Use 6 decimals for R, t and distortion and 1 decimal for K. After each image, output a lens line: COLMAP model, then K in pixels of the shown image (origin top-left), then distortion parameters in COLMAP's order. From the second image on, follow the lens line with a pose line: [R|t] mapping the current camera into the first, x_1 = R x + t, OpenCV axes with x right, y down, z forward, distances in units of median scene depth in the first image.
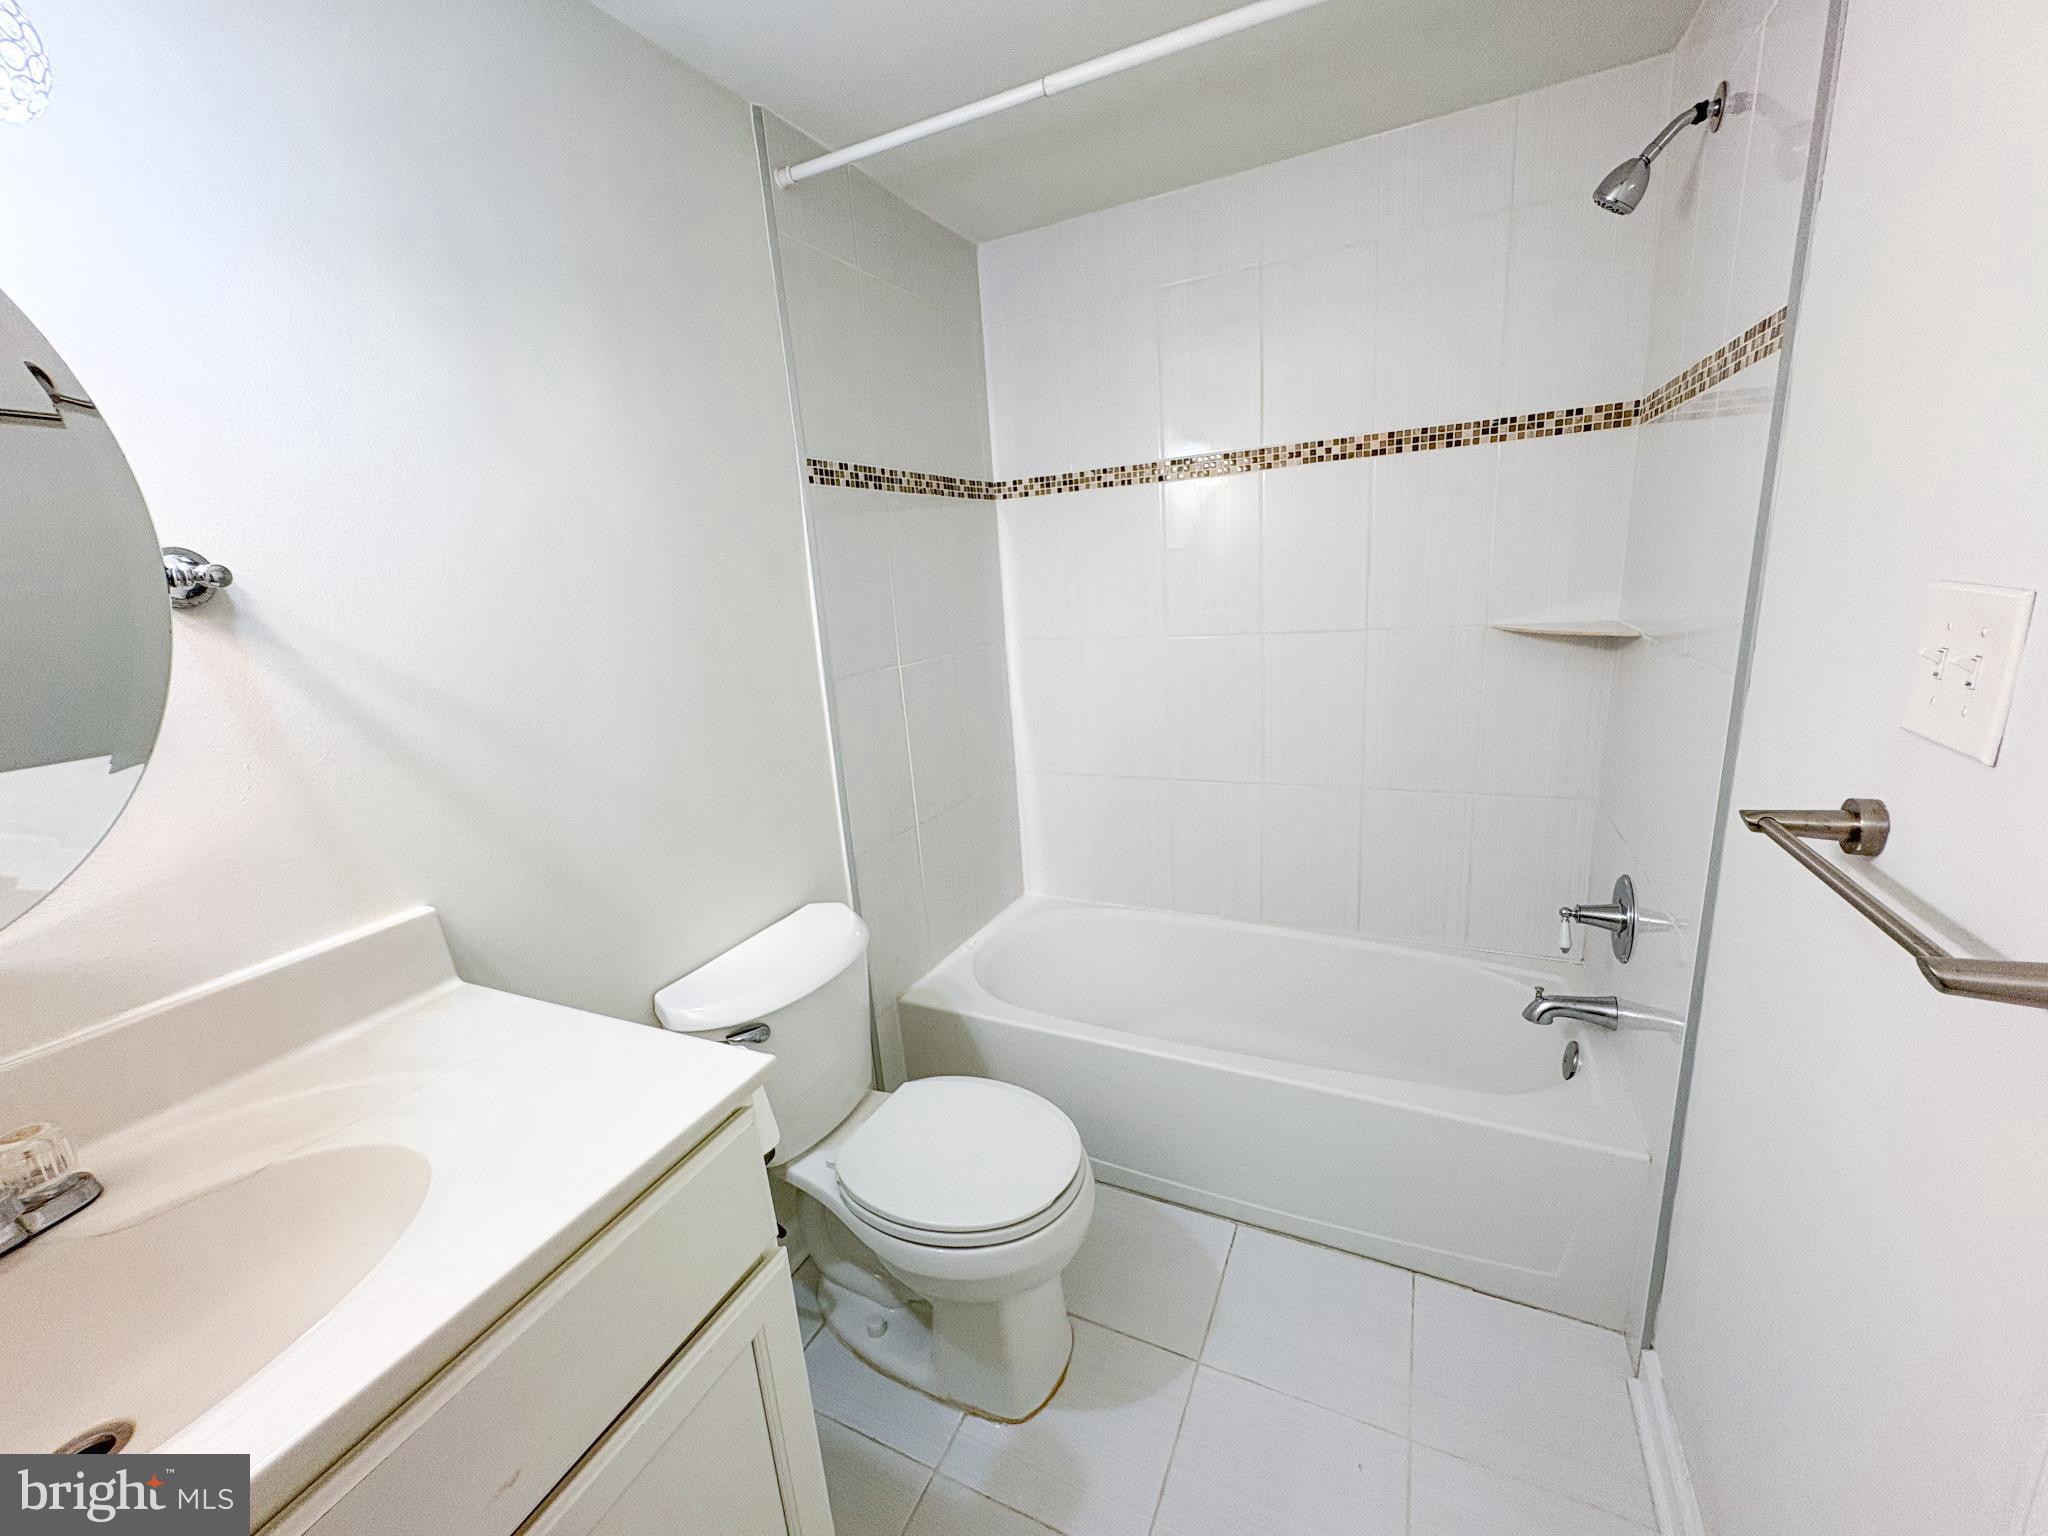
lens RADIAL K [[824.8, 0, 1024.9], [0, 824.8, 766.2], [0, 0, 1]] dist [-0.001096, 0.000134]
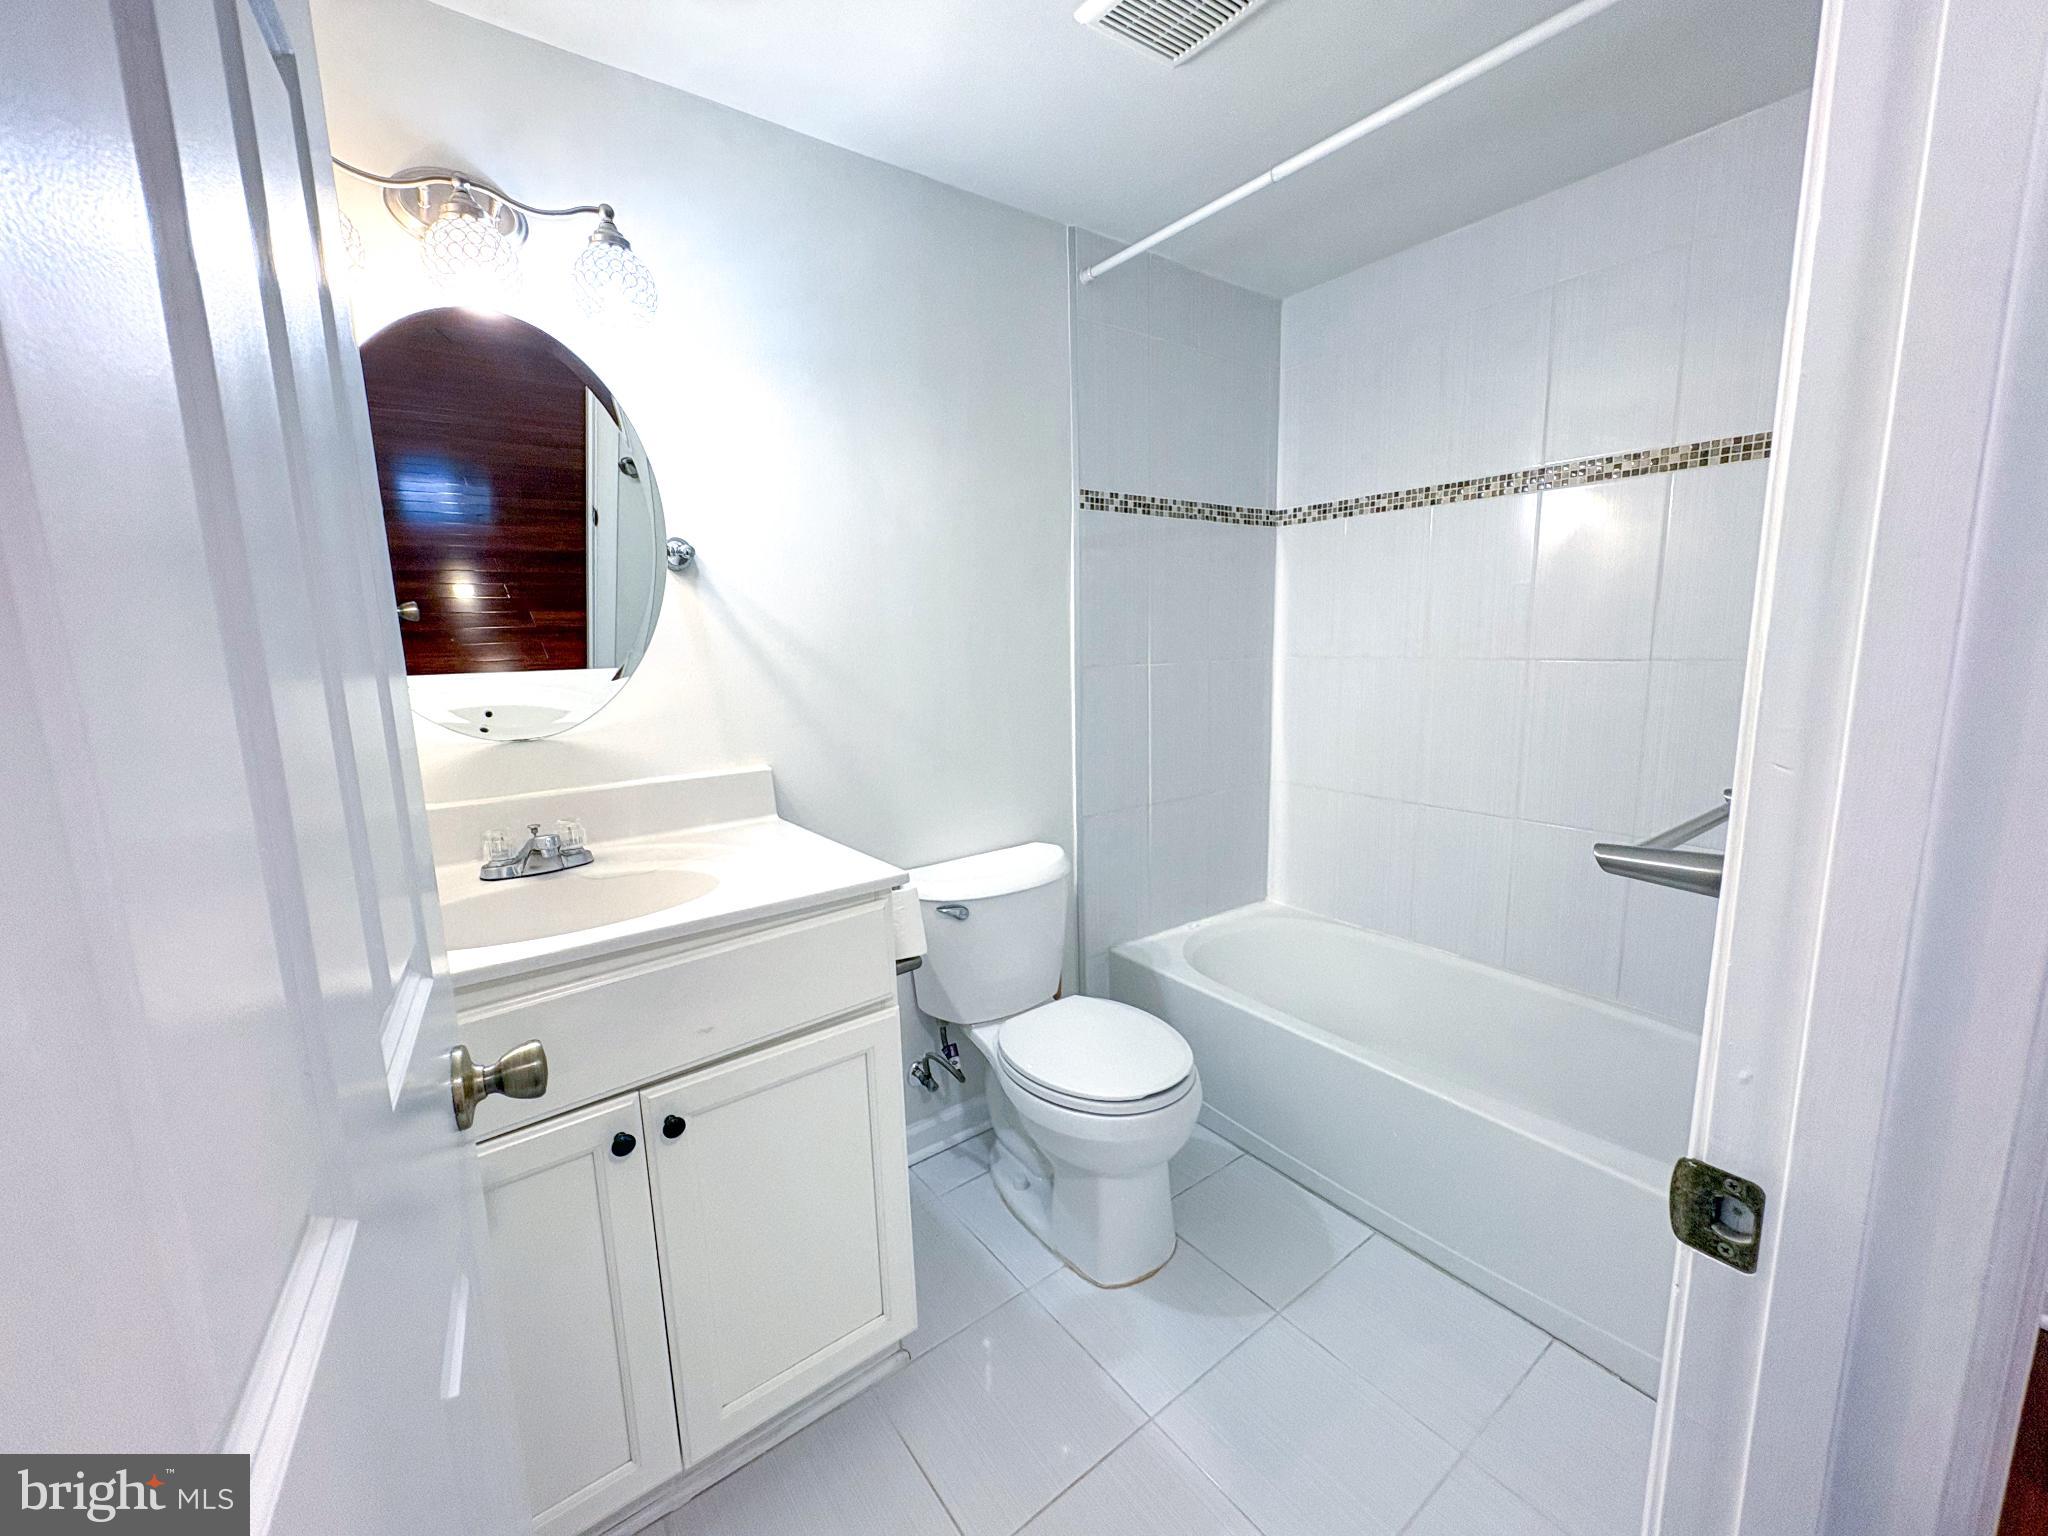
lens RADIAL K [[824.8, 0, 1019.0], [0, 824.8, 766.1], [0, 0, 1]] dist [-0.001096, 0.000134]
pose [[0.884383, 0.120633, -0.450905, 0.234331], [-0.144339, 0.989357, -0.018413, 0.071417], [0.443885, 0.081367, 0.892382, -0.115205]]
